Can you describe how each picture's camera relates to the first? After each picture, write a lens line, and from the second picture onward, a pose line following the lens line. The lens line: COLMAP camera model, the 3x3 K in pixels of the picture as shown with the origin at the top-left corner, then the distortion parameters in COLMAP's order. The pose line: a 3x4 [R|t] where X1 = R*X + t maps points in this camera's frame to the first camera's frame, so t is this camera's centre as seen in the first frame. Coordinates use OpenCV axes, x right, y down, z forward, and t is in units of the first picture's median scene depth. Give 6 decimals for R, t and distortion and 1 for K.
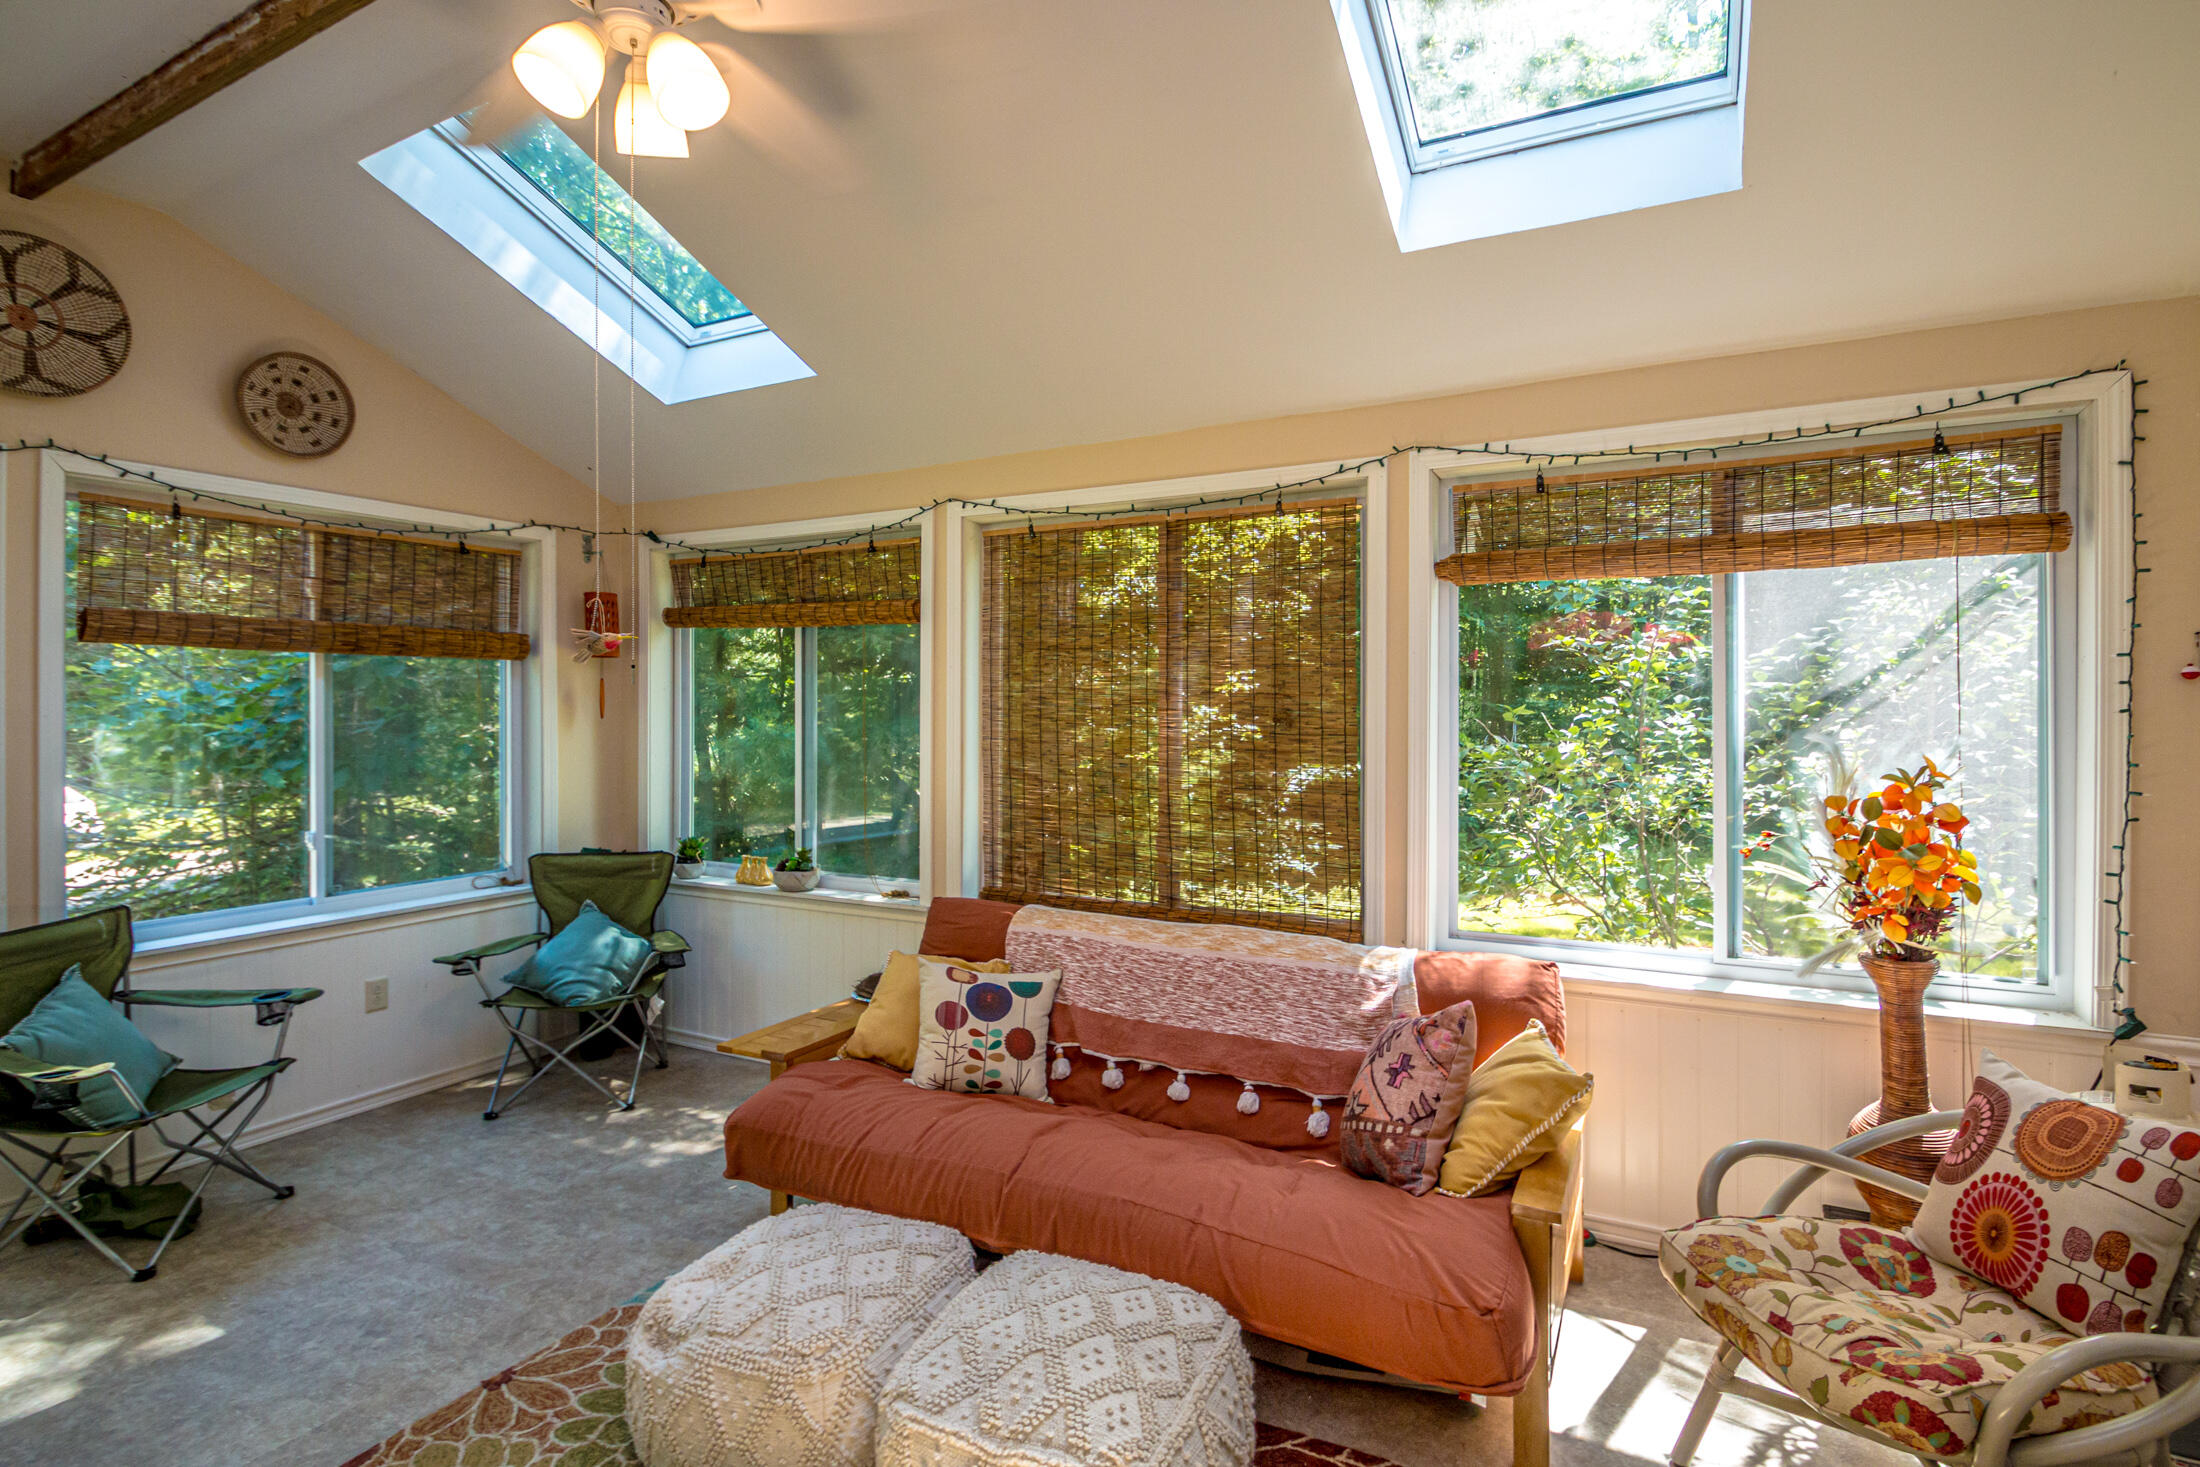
lens RADIAL K [[1044.4, 0, 1099.6], [0, 1044.4, 718.2], [0, 0, 1]] dist [-0.003842, -0.002705]
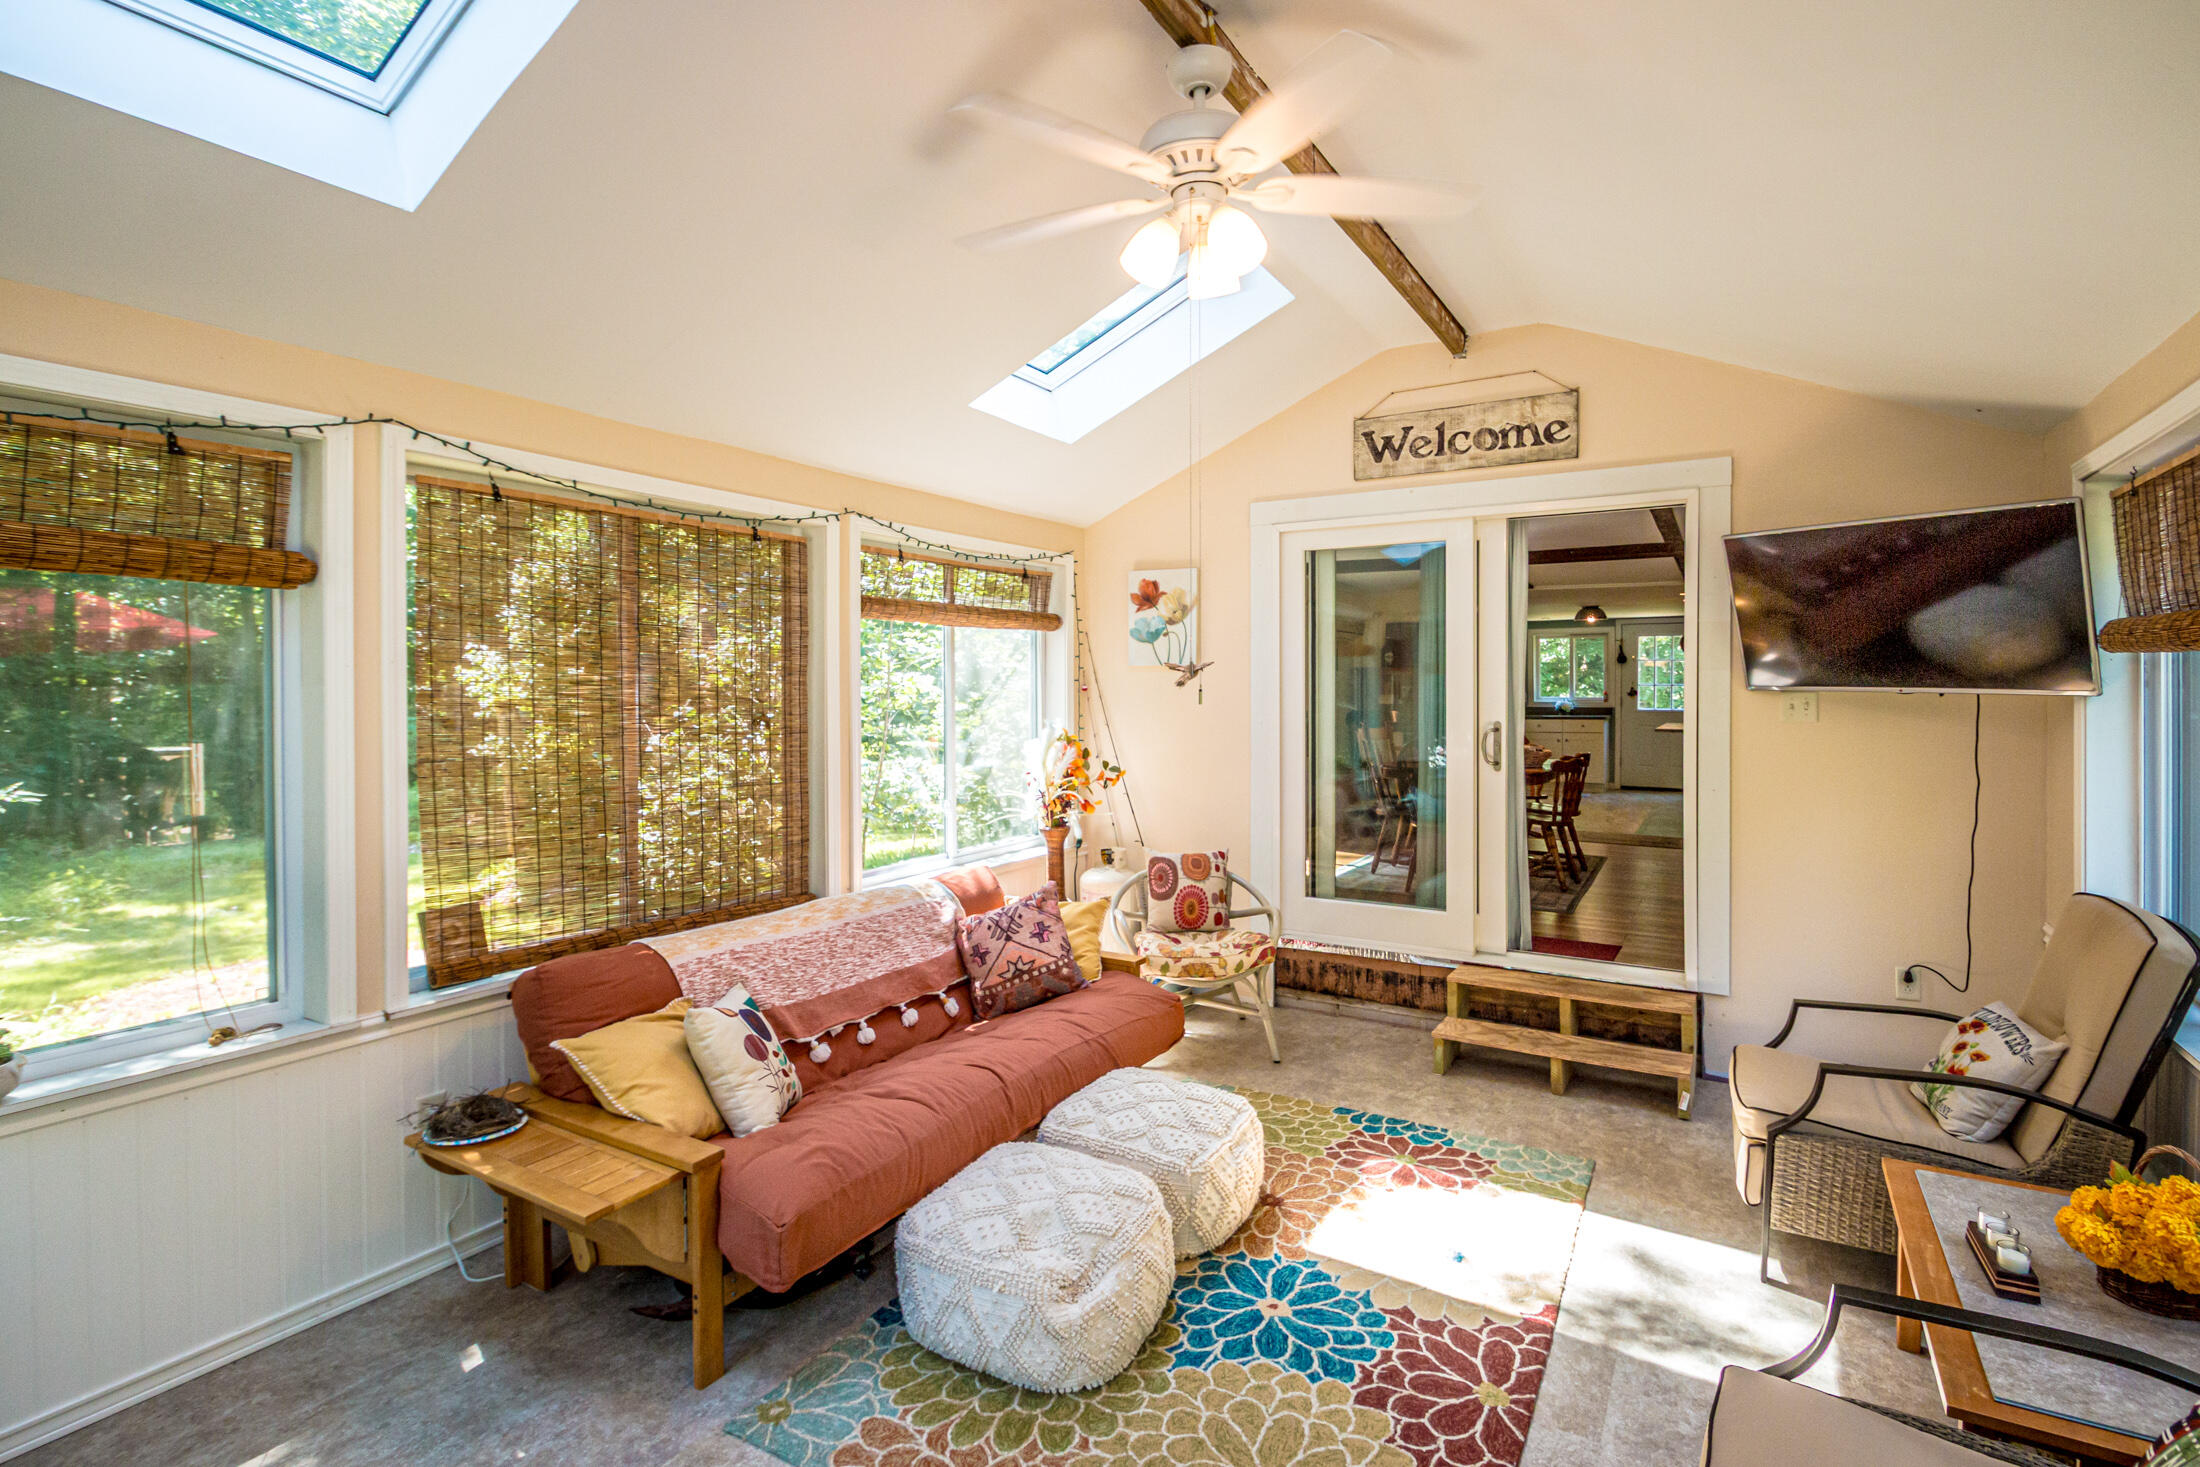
lens RADIAL K [[1044.4, 0, 1114.6], [0, 1044.4, 697.2], [0, 0, 1]] dist [-0.003842, -0.002705]
pose [[0.059075, -0.004224, 0.998245, -1.084307], [0.017990, 0.999833, 0.003166, -0.024797], [-0.998091, 0.017771, 0.059141, 0.641978]]
